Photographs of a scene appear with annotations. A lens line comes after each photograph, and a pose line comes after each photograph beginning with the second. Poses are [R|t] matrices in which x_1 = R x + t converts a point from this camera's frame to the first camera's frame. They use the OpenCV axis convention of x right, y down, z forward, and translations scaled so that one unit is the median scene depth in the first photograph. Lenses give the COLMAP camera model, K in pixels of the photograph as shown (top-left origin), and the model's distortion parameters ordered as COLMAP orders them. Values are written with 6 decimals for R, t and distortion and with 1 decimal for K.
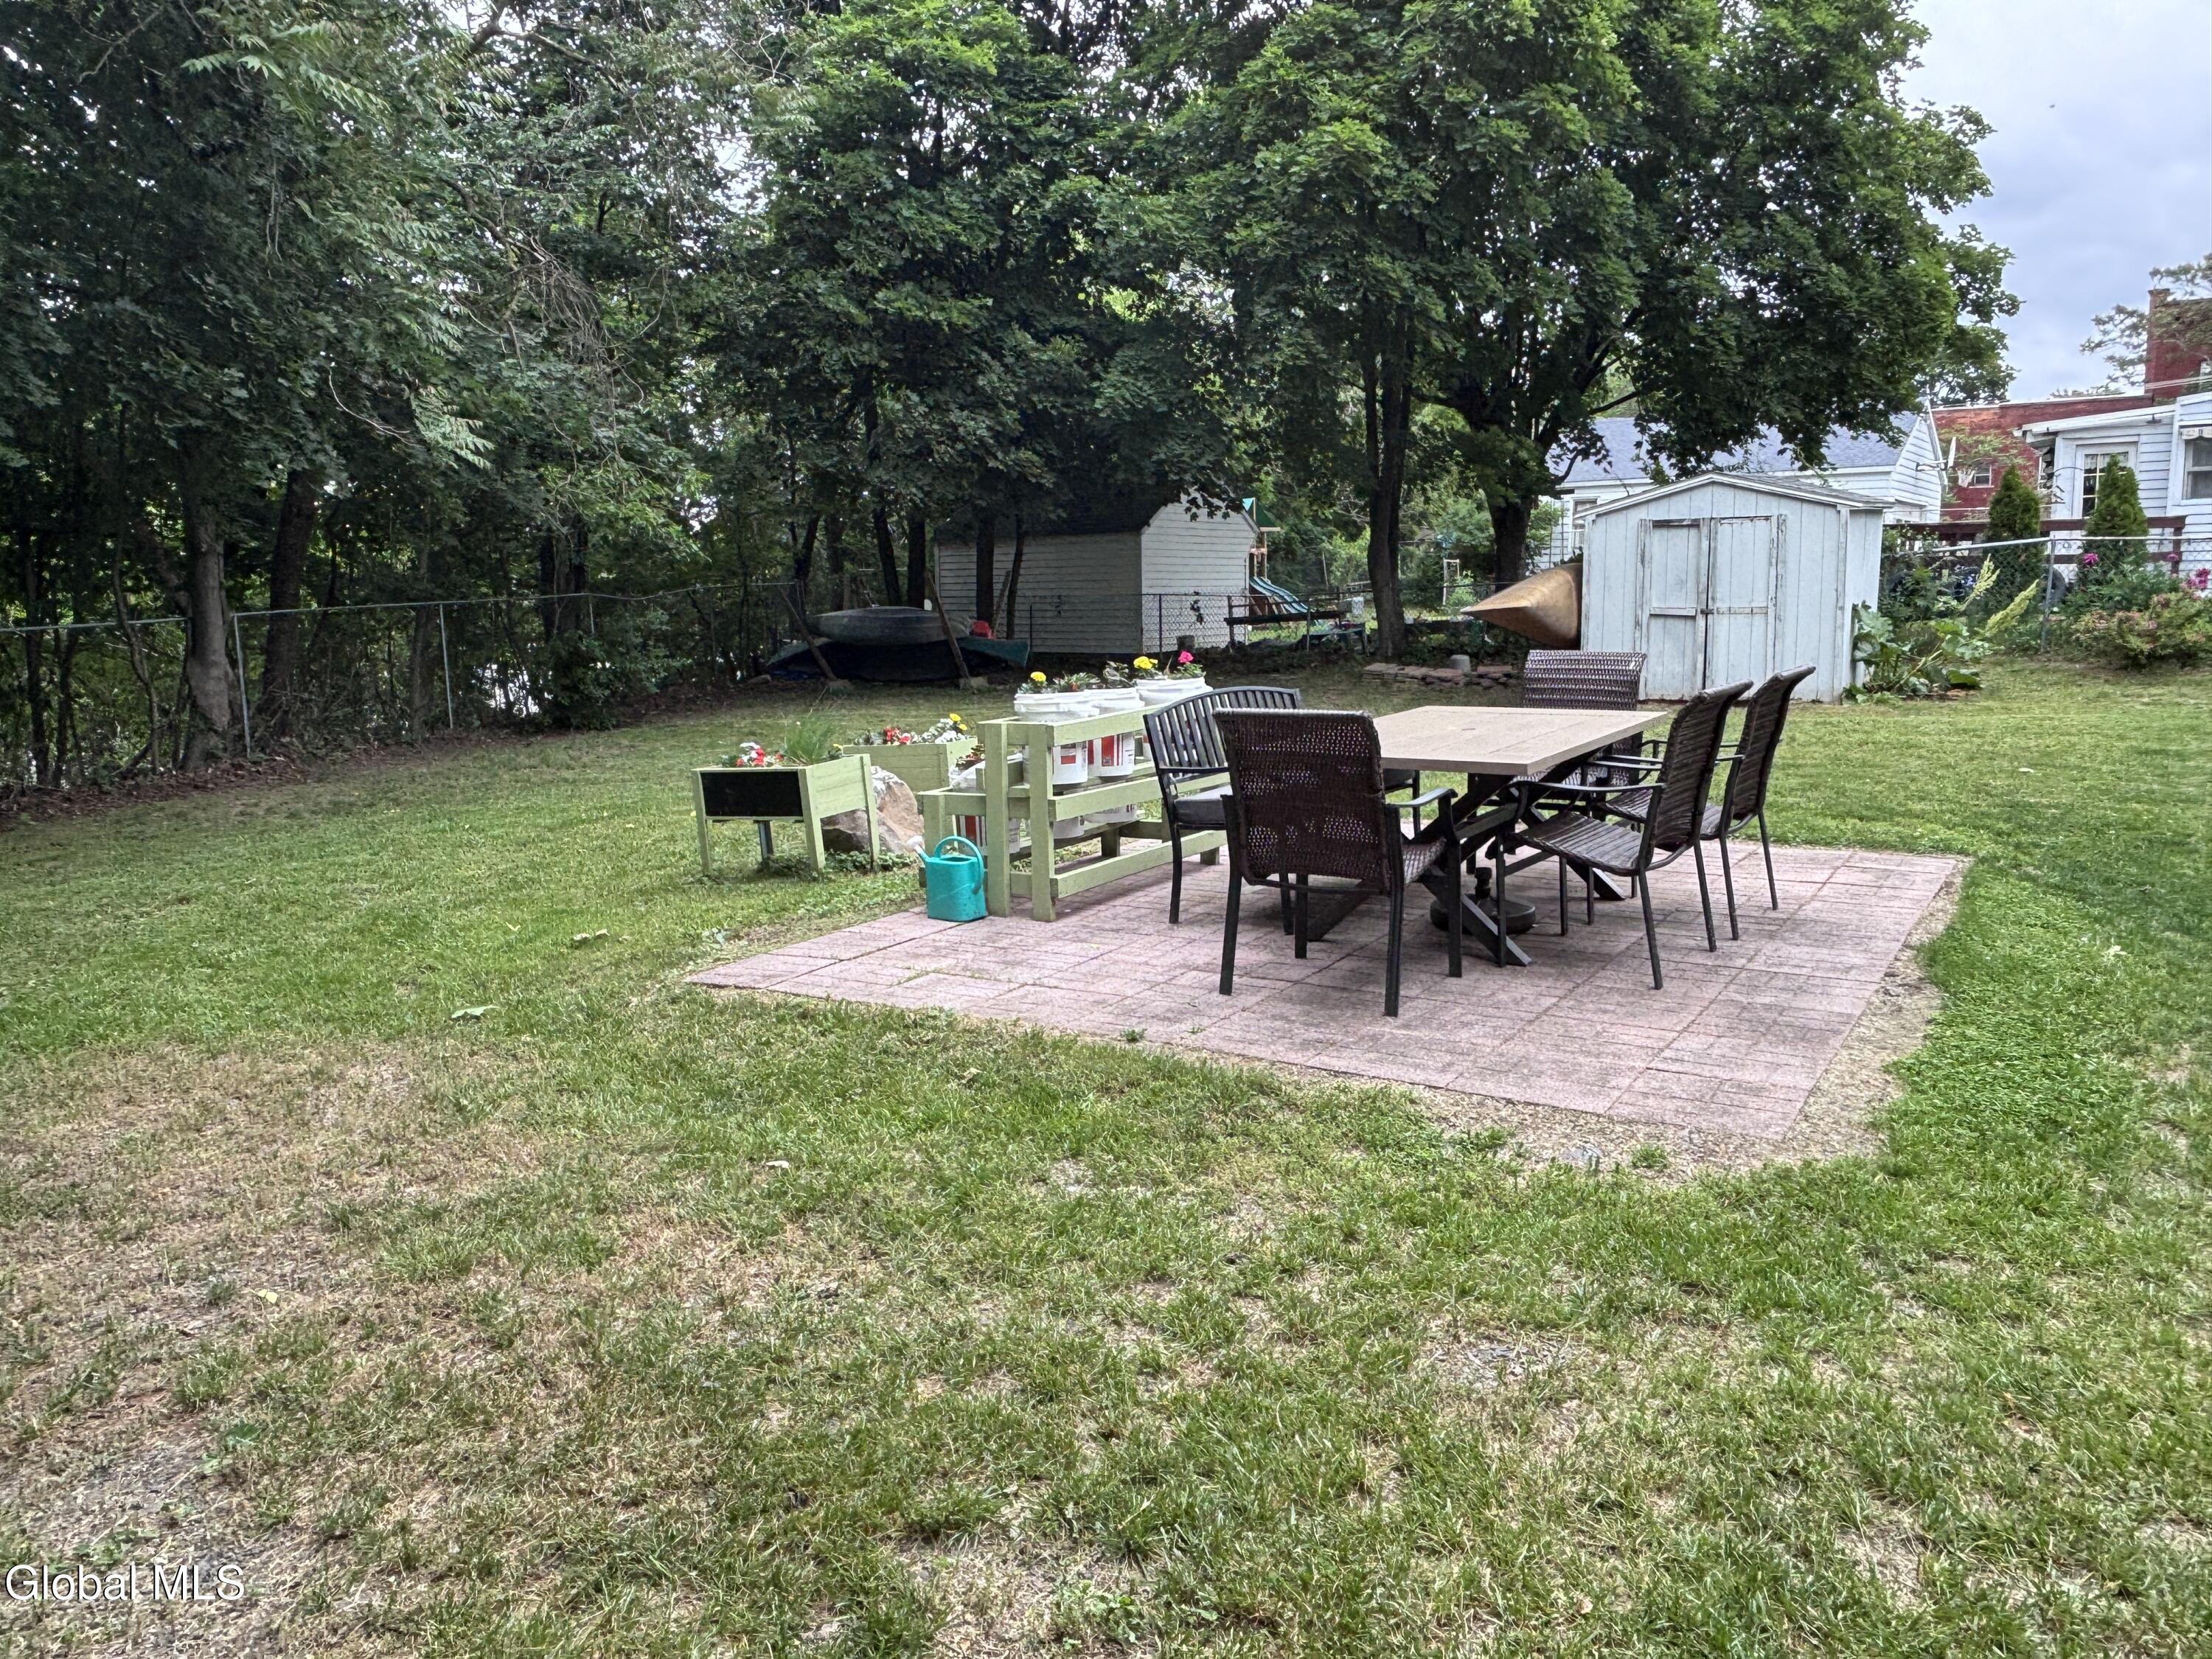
lens RADIAL K [[1589.4, 0, 1107.5], [0, 1589.4, 819.9], [0, 0, 1]] dist [0.023735, -0.047005]
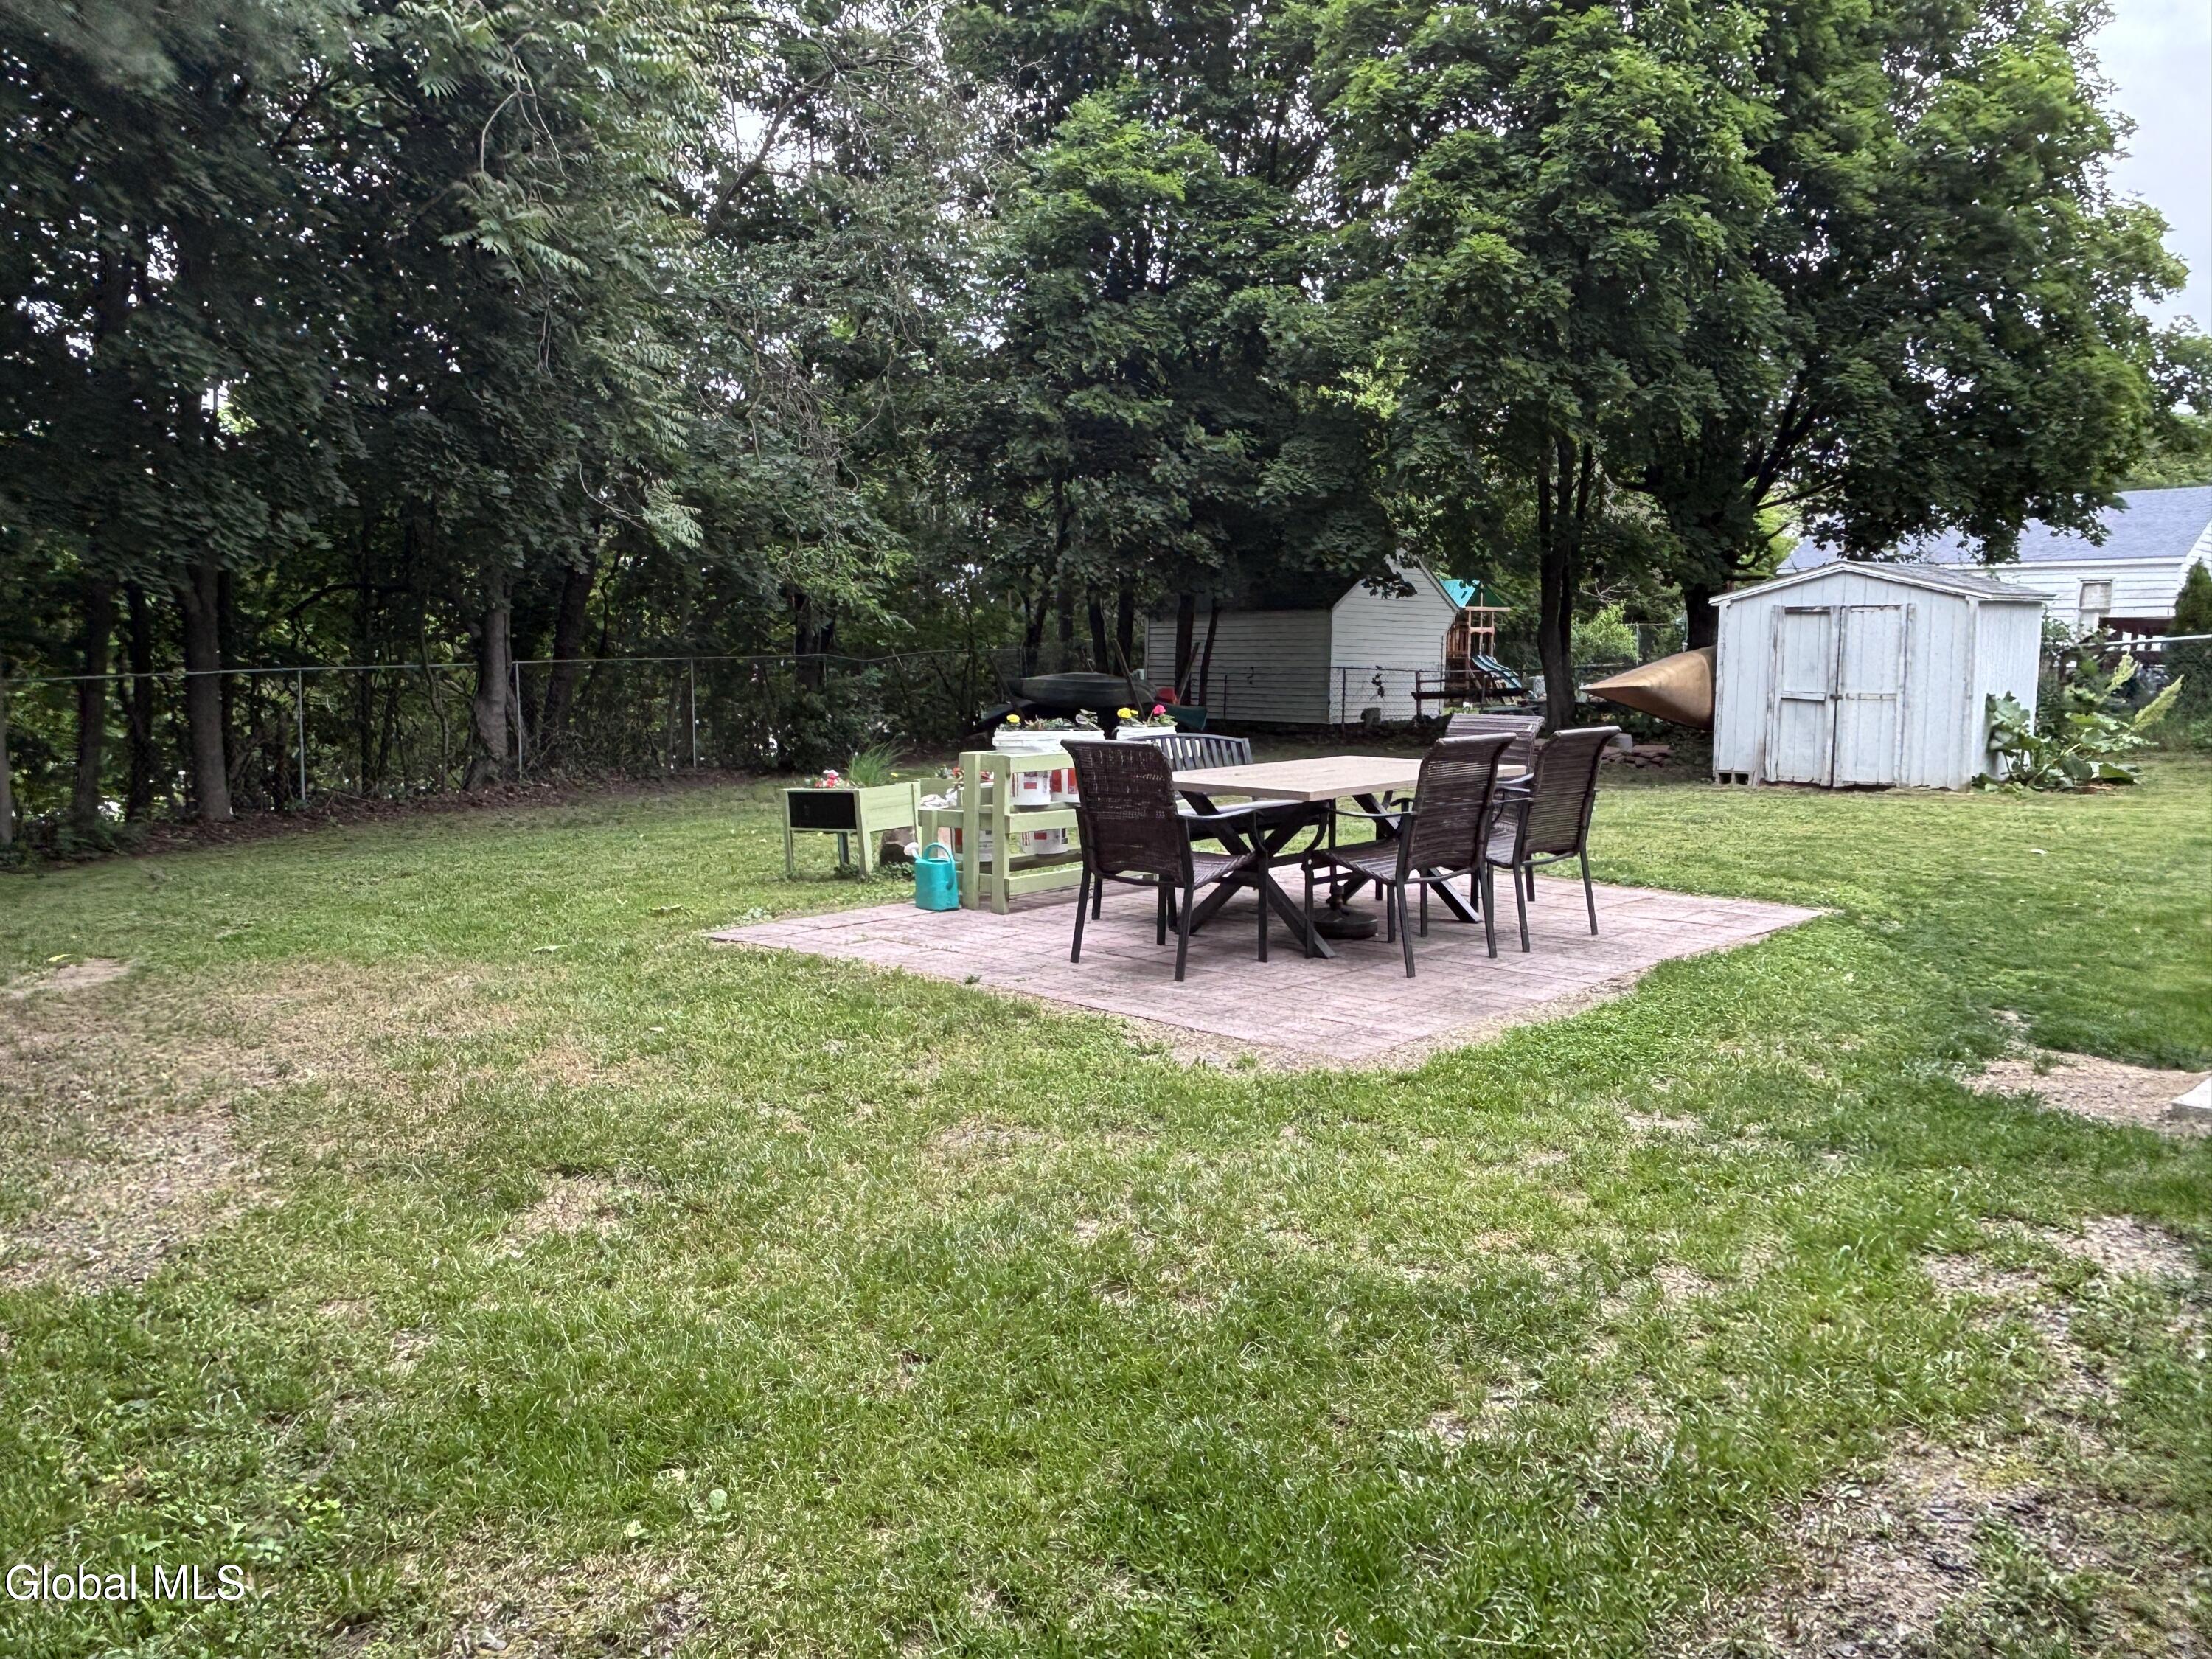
lens RADIAL K [[1589.4, 0, 1091.2], [0, 1589.4, 824.9], [0, 0, 1]] dist [0.023735, -0.047005]
pose [[0.980395, 0.044479, -0.191955, 0.111143], [-0.052919, 0.997835, -0.039063, 0.016400], [0.189802, 0.048455, 0.980626, -0.088514]]
